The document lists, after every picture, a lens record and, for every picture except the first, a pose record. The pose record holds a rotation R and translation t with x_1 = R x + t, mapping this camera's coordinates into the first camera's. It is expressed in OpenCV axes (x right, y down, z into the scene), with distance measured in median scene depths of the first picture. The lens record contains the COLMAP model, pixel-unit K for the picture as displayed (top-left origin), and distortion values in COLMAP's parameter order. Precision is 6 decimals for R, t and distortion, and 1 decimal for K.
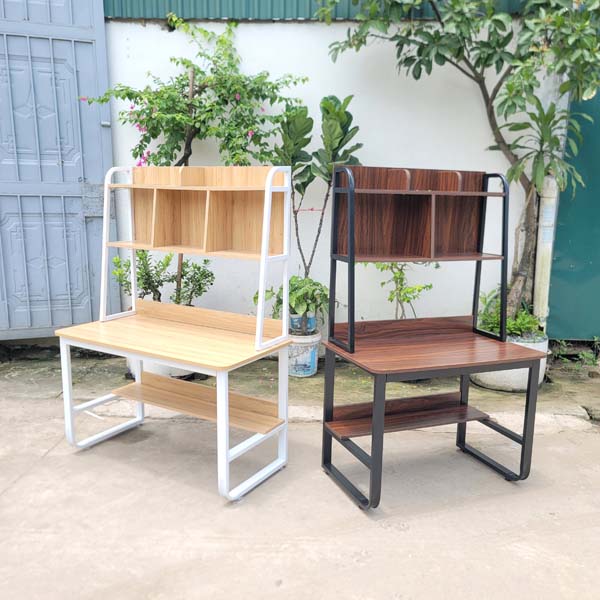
lens RADIAL K [[566.7, 0, 301.7], [0, 566.7, 305.3], [0, 0, 1]] dist [0.048001, 0.000000]
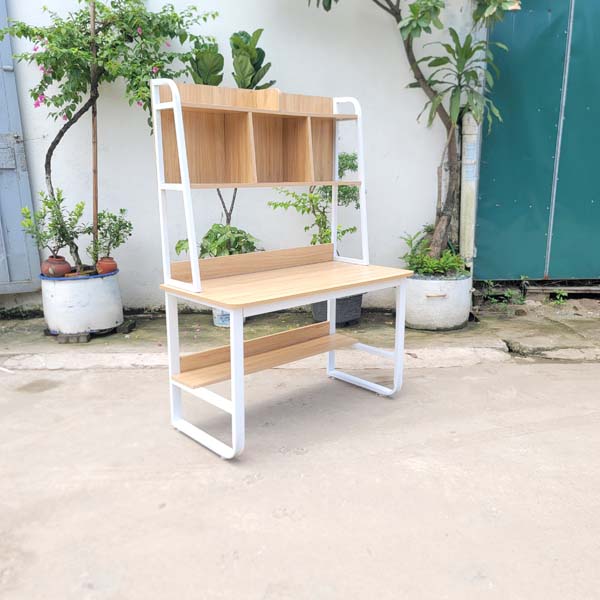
lens RADIAL K [[566.7, 0, 296.4], [0, 566.7, 304.7], [0, 0, 1]] dist [0.048001, 0.000000]
pose [[0.998528, -0.040148, 0.036475, 0.089794], [0.038870, 0.998628, 0.035091, 0.063000], [-0.037833, -0.033622, 0.998718, 0.016723]]
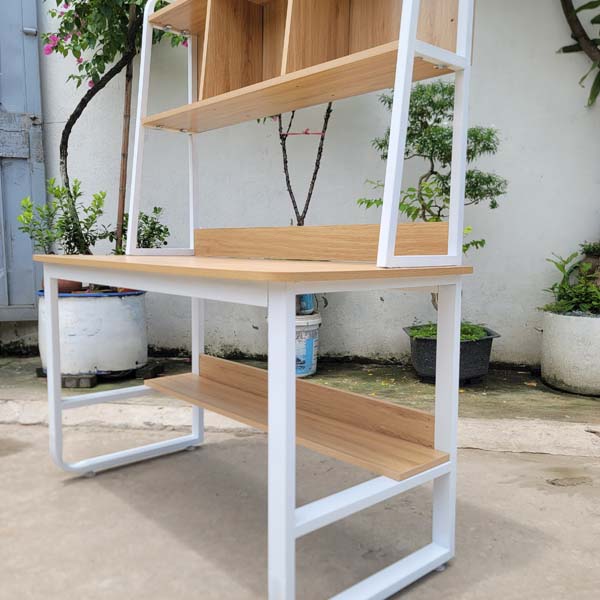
lens RADIAL K [[566.7, 0, 298.6], [0, 566.7, 305.5], [0, 0, 1]] dist [0.048001, 0.000000]
pose [[0.998522, 0.000557, -0.054349, 0.047962], [-0.005769, 0.995384, -0.095794, 0.114021], [0.054044, 0.095966, 0.993916, 0.337117]]
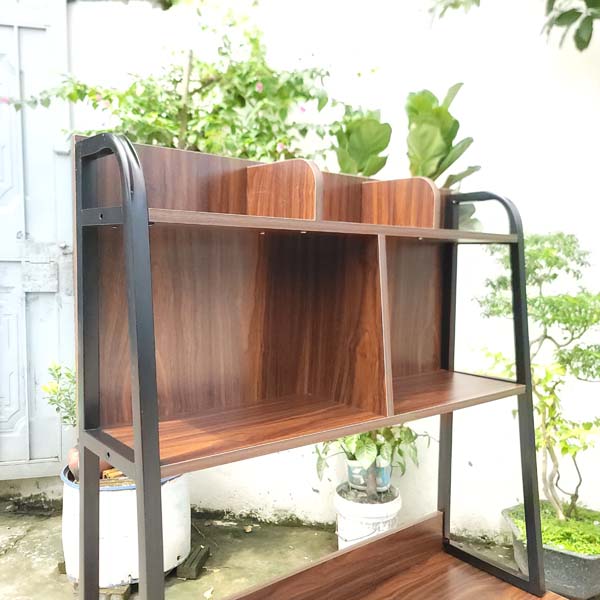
lens RADIAL K [[566.7, 0, 298.3], [0, 566.7, 304.2], [0, 0, 1]] dist [0.048001, 0.000000]
pose [[0.995782, 0.005406, -0.091591, -0.019186], [-0.016507, 0.992528, -0.120892, -0.076902], [0.090254, 0.121894, 0.988431, 0.440013]]
